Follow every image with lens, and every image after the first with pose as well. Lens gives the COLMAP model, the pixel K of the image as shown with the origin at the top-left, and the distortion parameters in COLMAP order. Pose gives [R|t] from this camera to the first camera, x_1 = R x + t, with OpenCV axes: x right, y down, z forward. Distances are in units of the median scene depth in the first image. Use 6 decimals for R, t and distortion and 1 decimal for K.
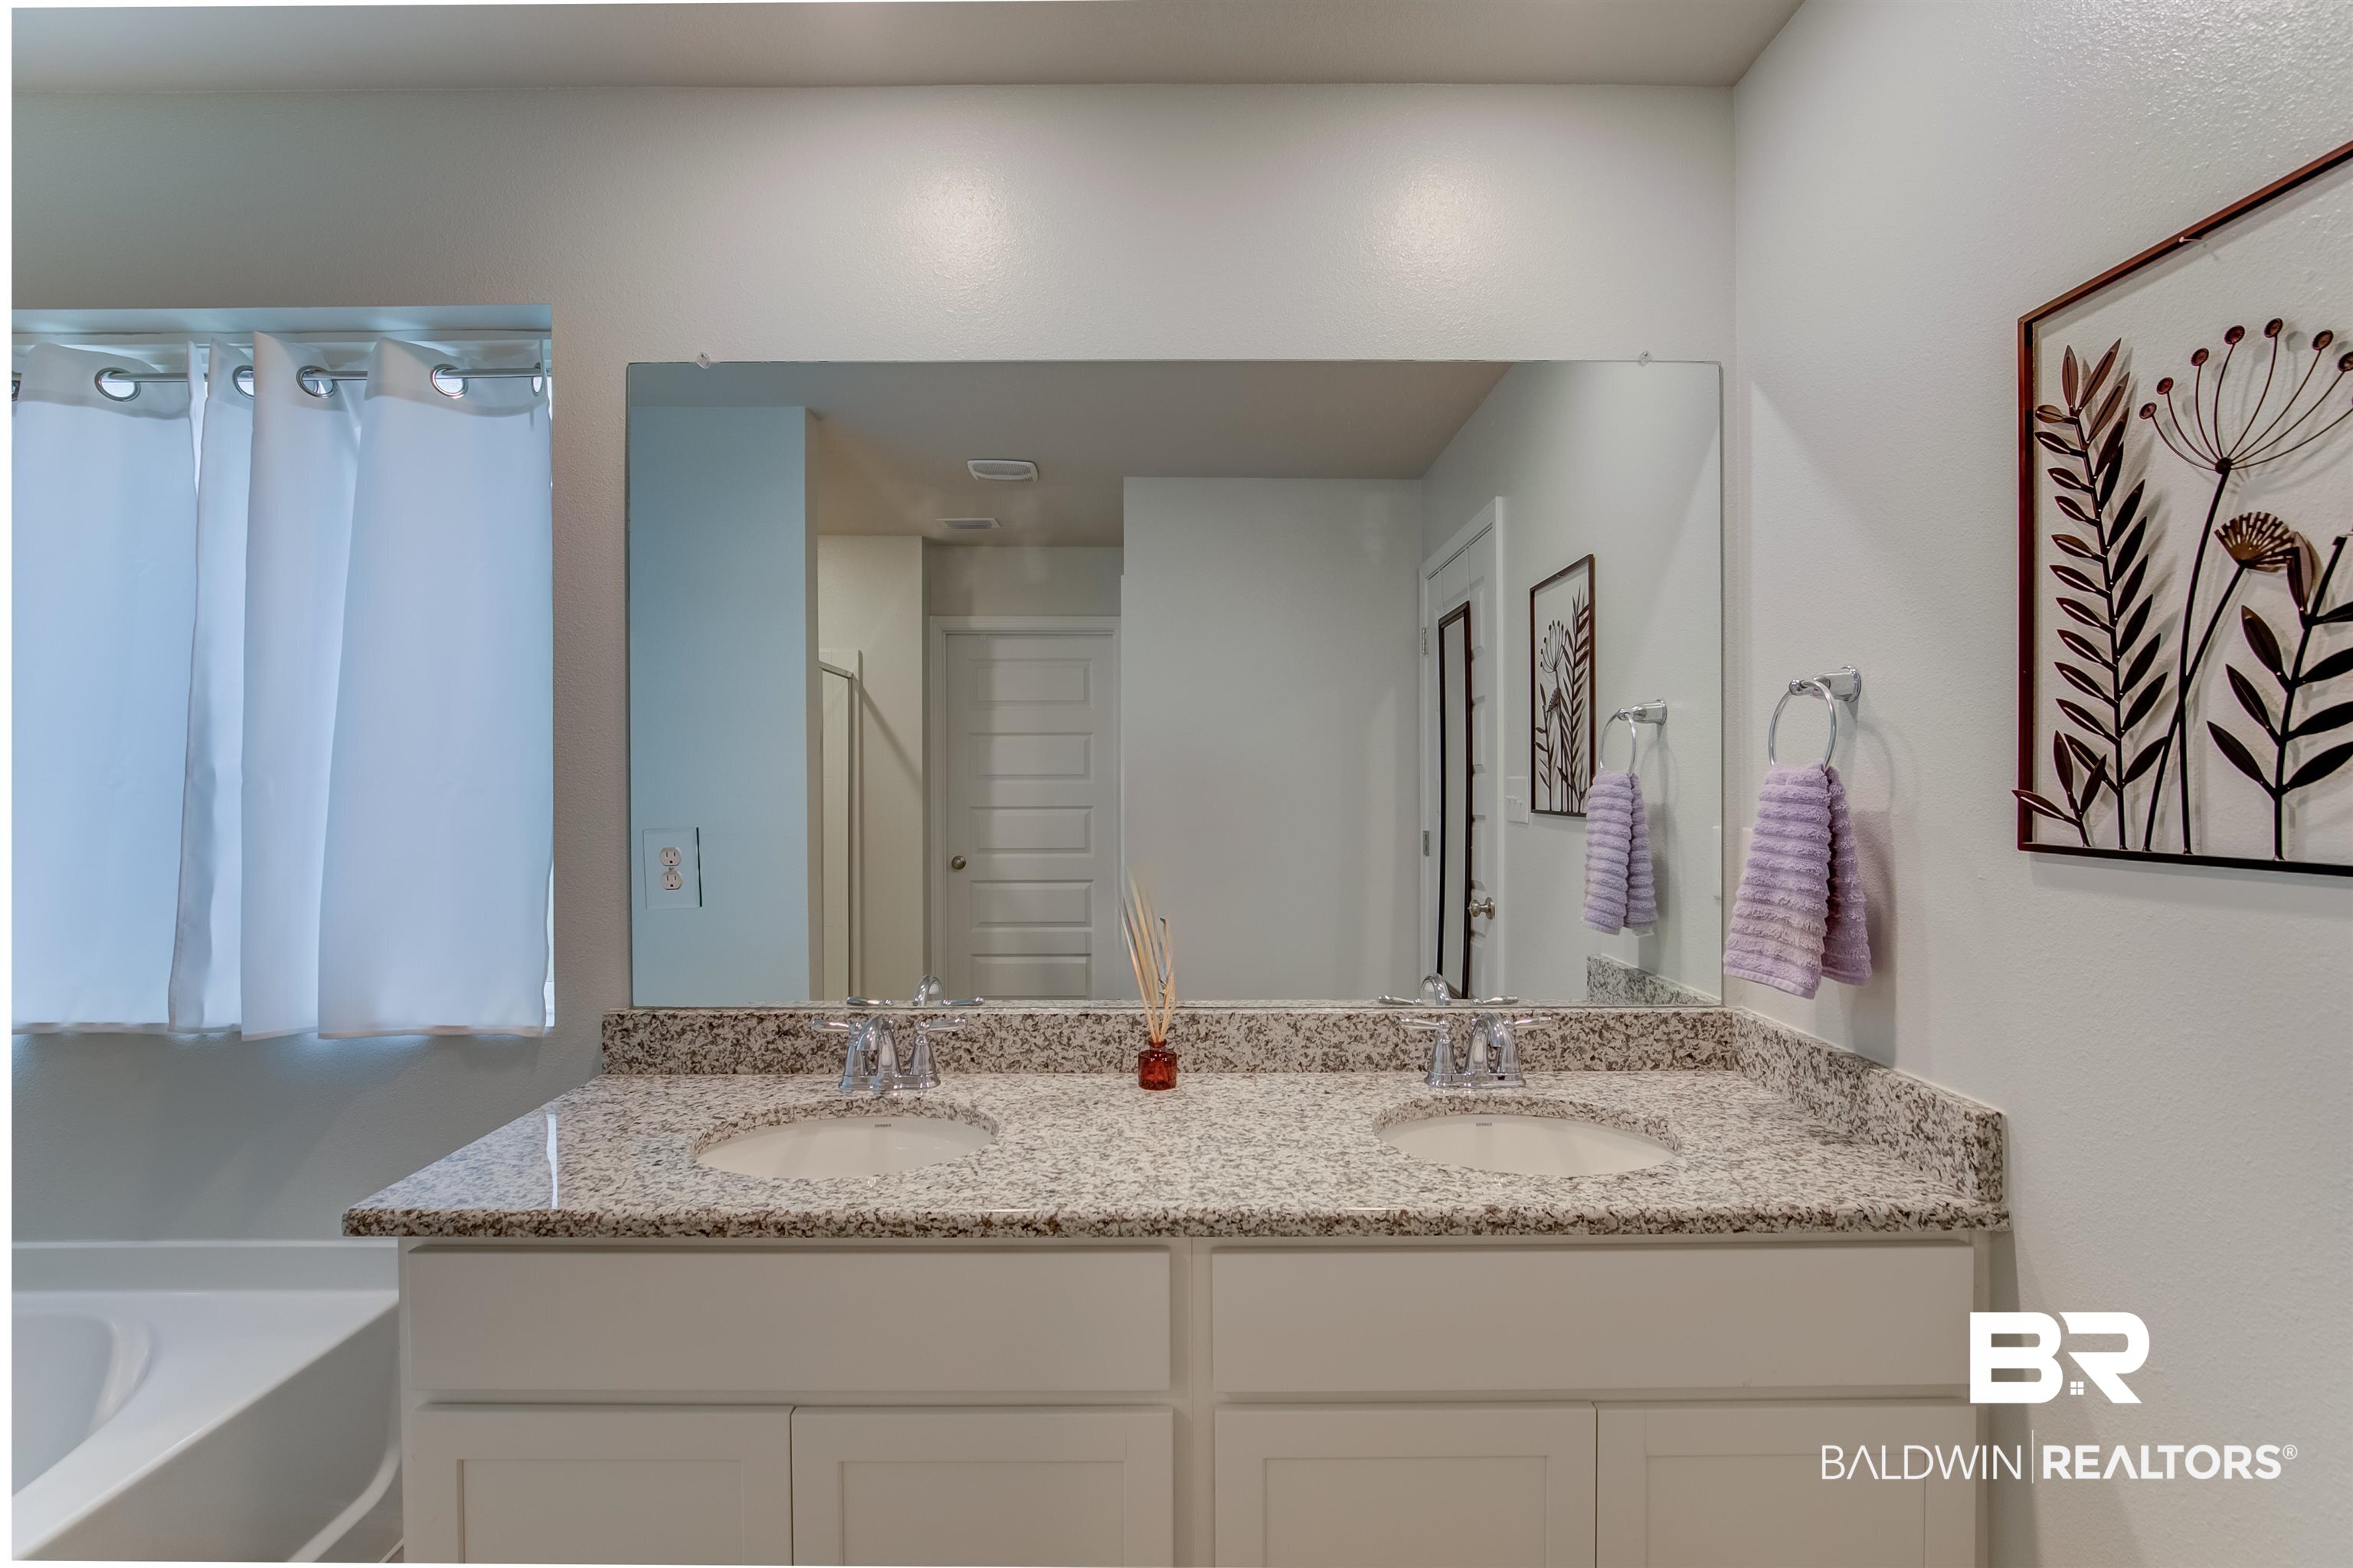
lens RADIAL K [[1061.5, 0, 1186.4], [0, 1061.5, 785.2], [0, 0, 1]] dist [-0.020029, 0.005308]
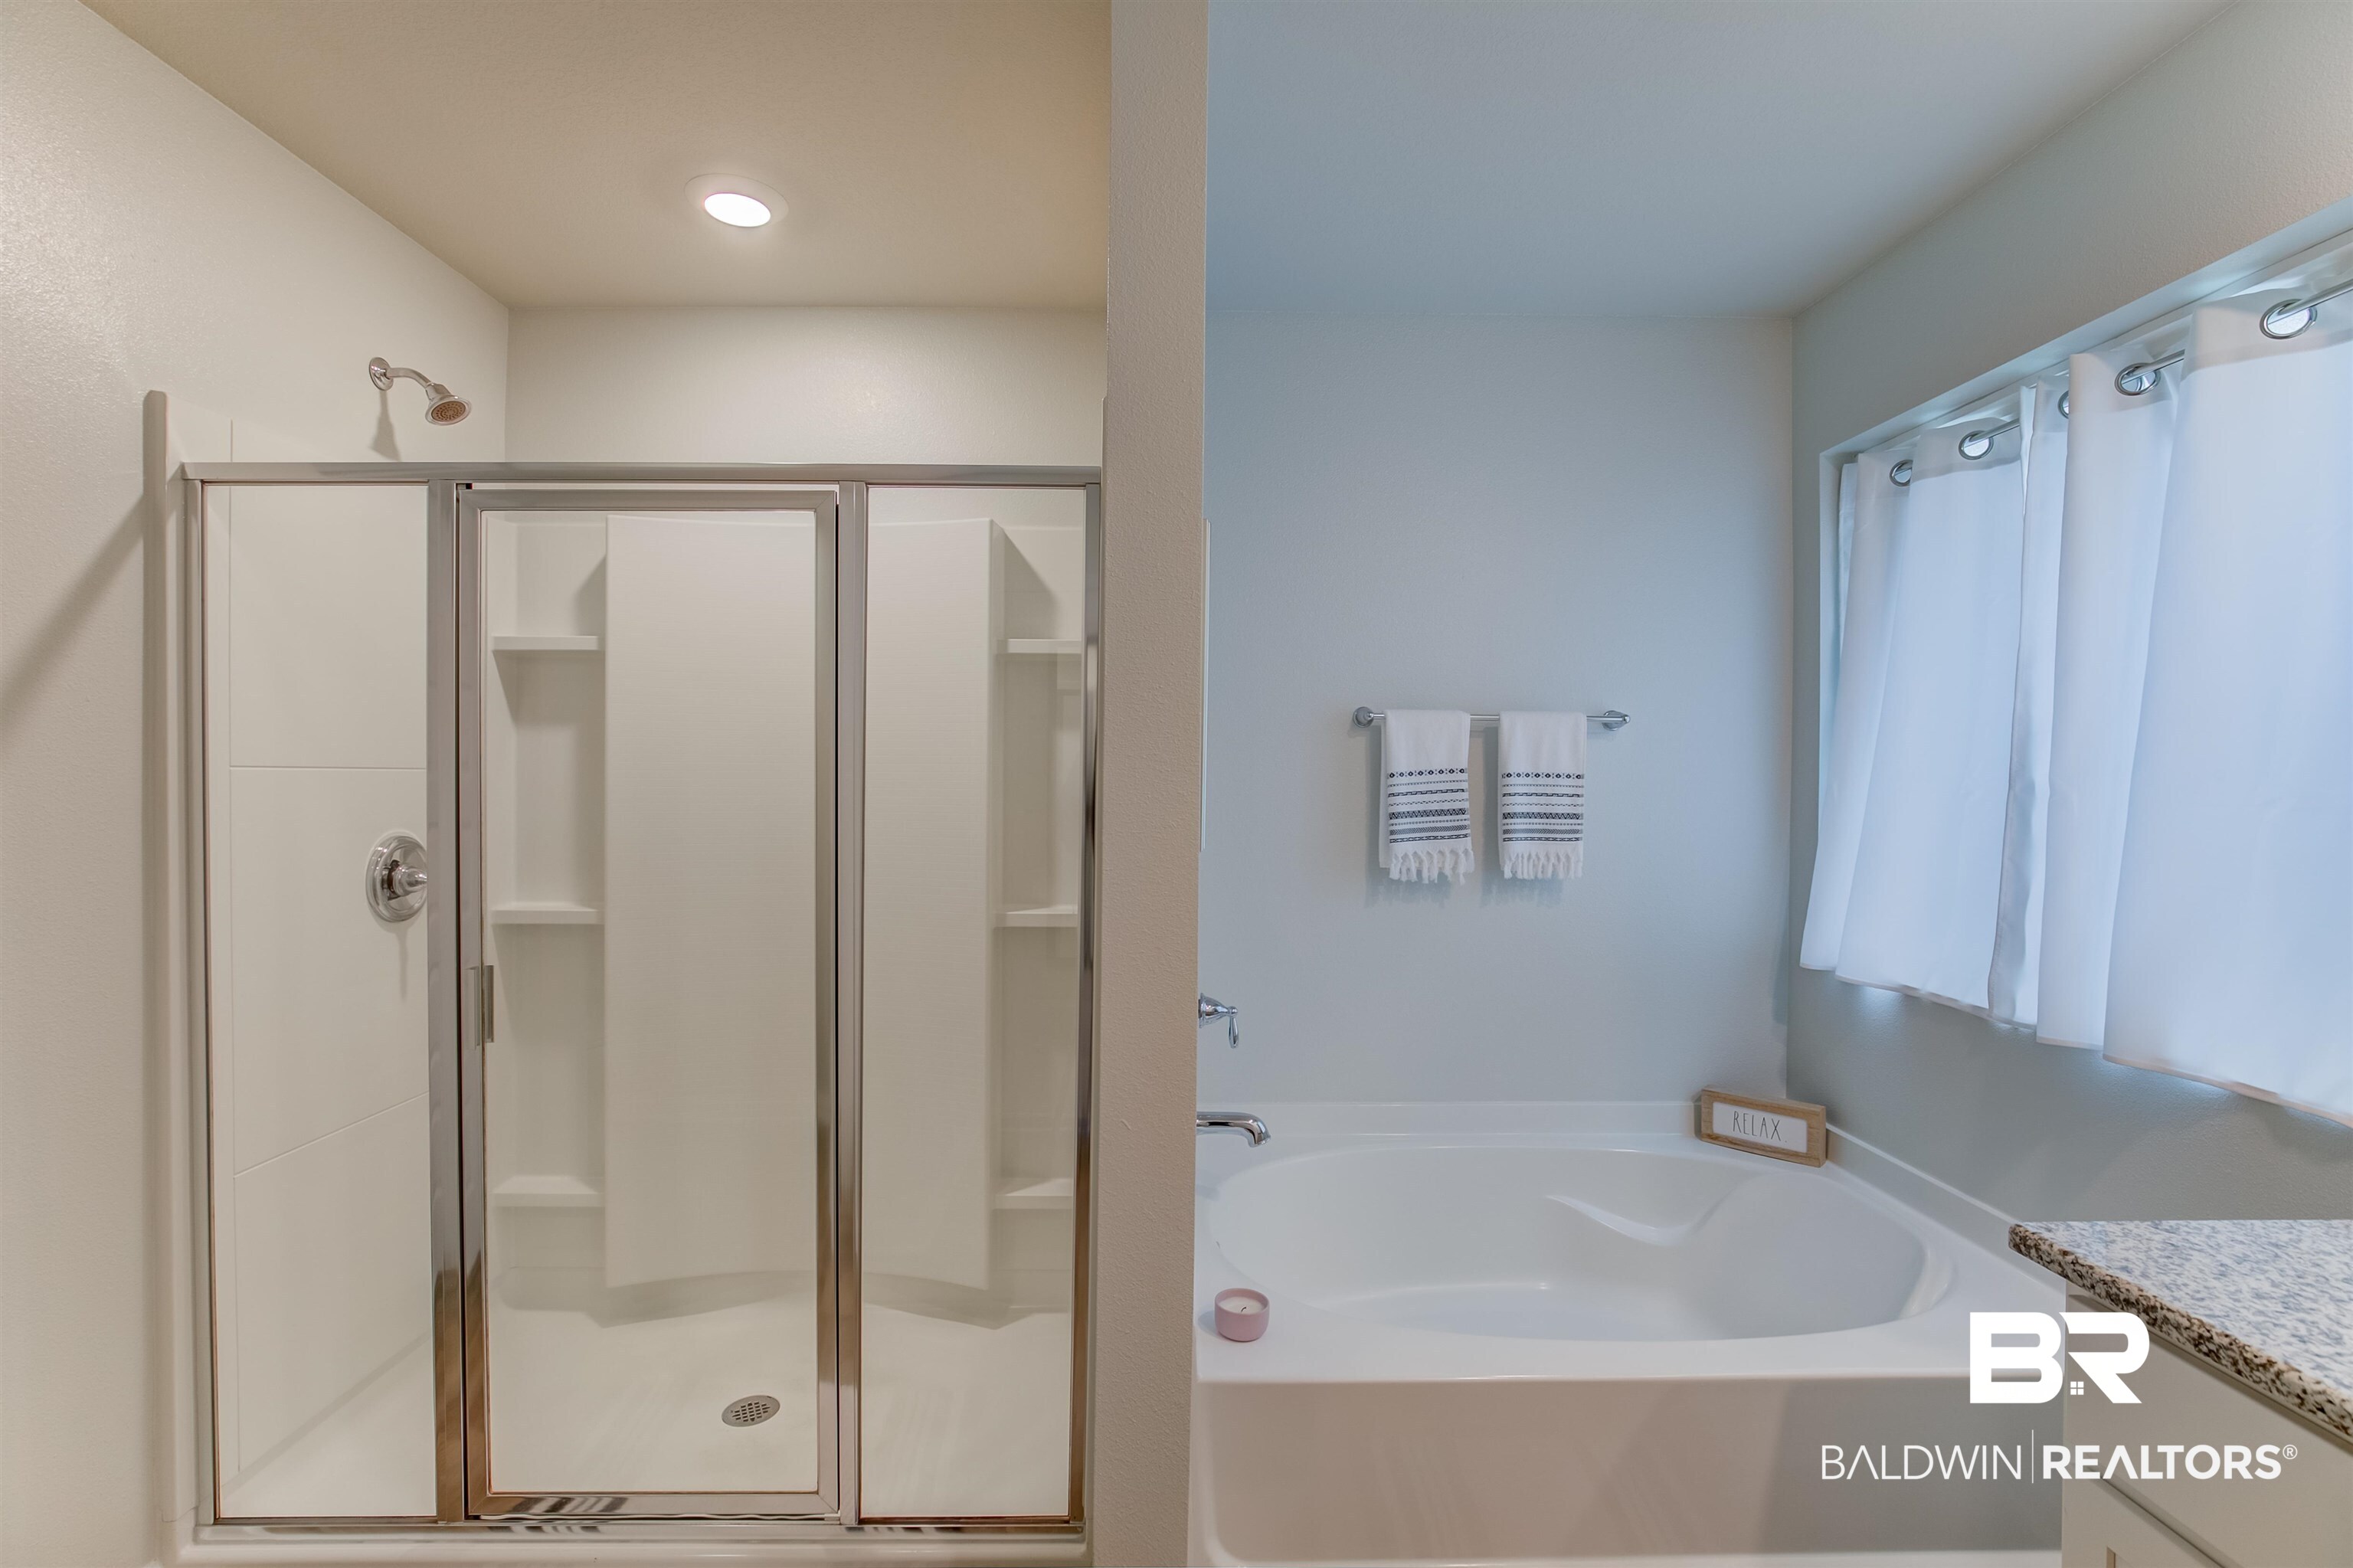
lens RADIAL K [[1061.5, 0, 1160.3], [0, 1061.5, 782.4], [0, 0, 1]] dist [-0.020029, 0.005308]
pose [[0.001956, 0.009577, -0.999952, 0.139788], [-0.012516, 0.999876, 0.009552, -0.013968], [0.999920, 0.012497, 0.002076, 0.113359]]
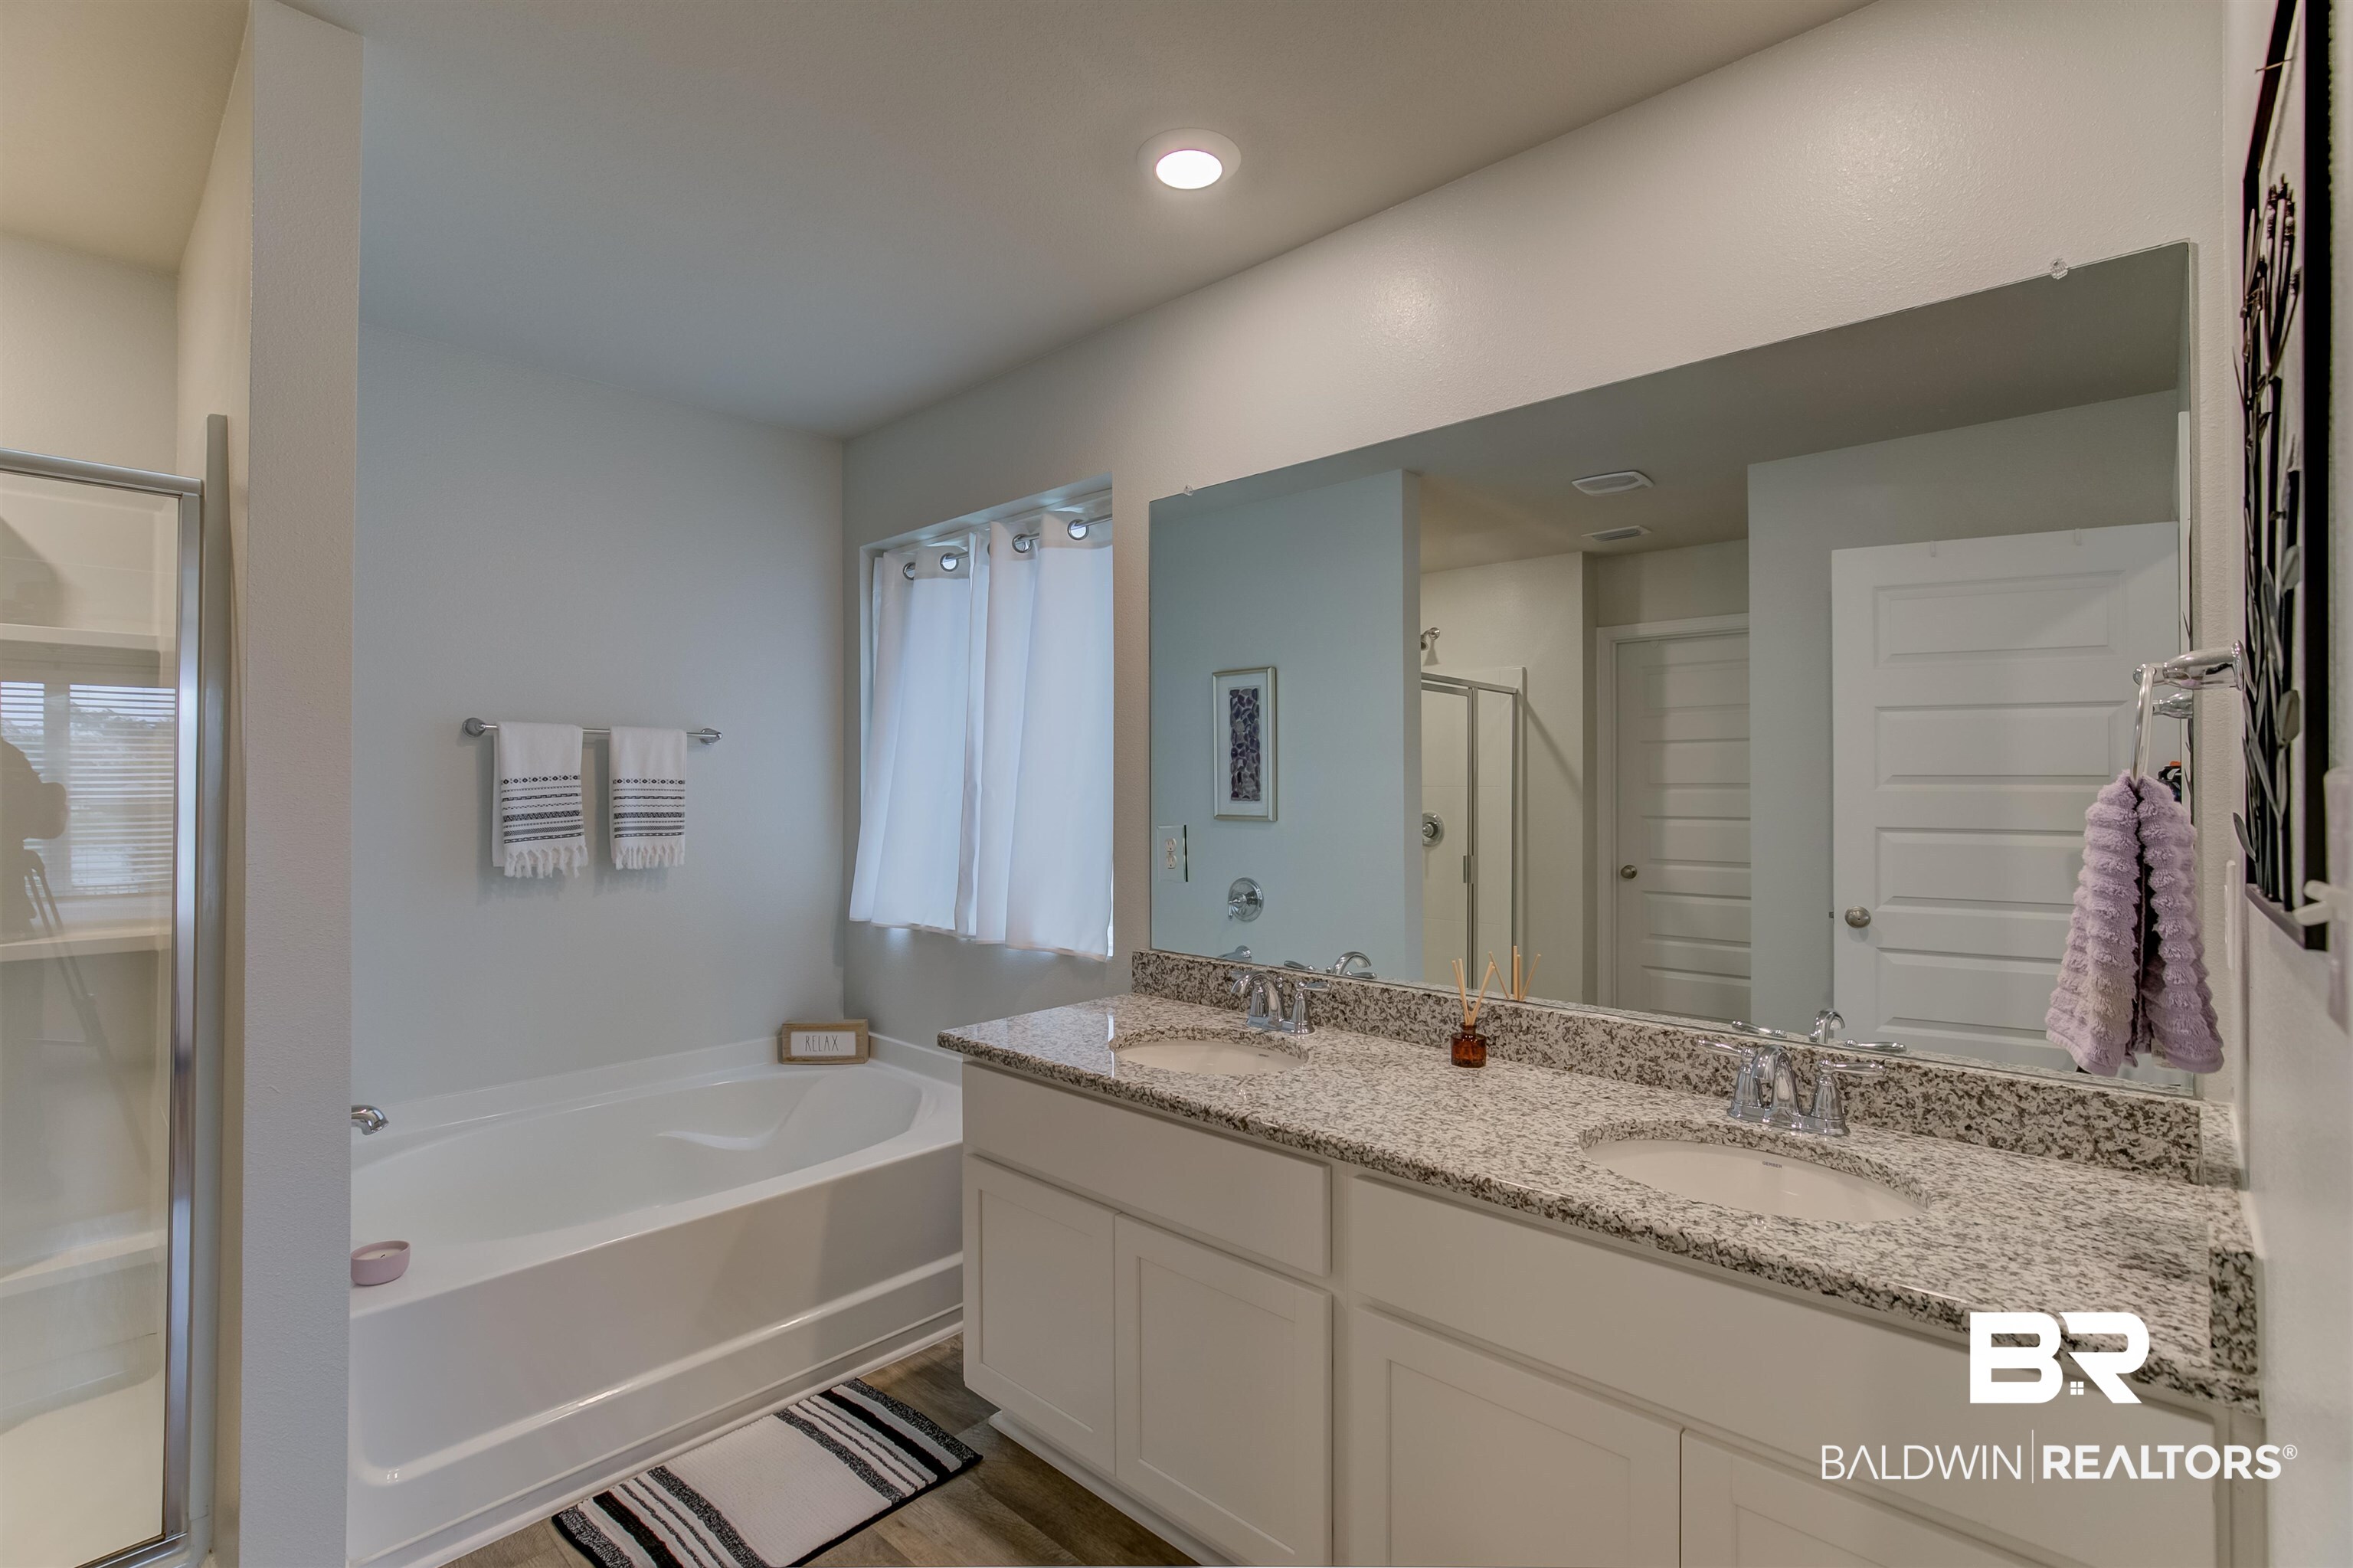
lens RADIAL K [[1061.5, 0, 1189.7], [0, 1061.5, 786.9], [0, 0, 1]] dist [-0.020029, 0.005308]
pose [[0.736319, 0.001181, -0.676633, 0.497813], [-0.004505, 0.999985, -0.003158, -0.005837], [0.676619, 0.005374, 0.736313, -0.029175]]
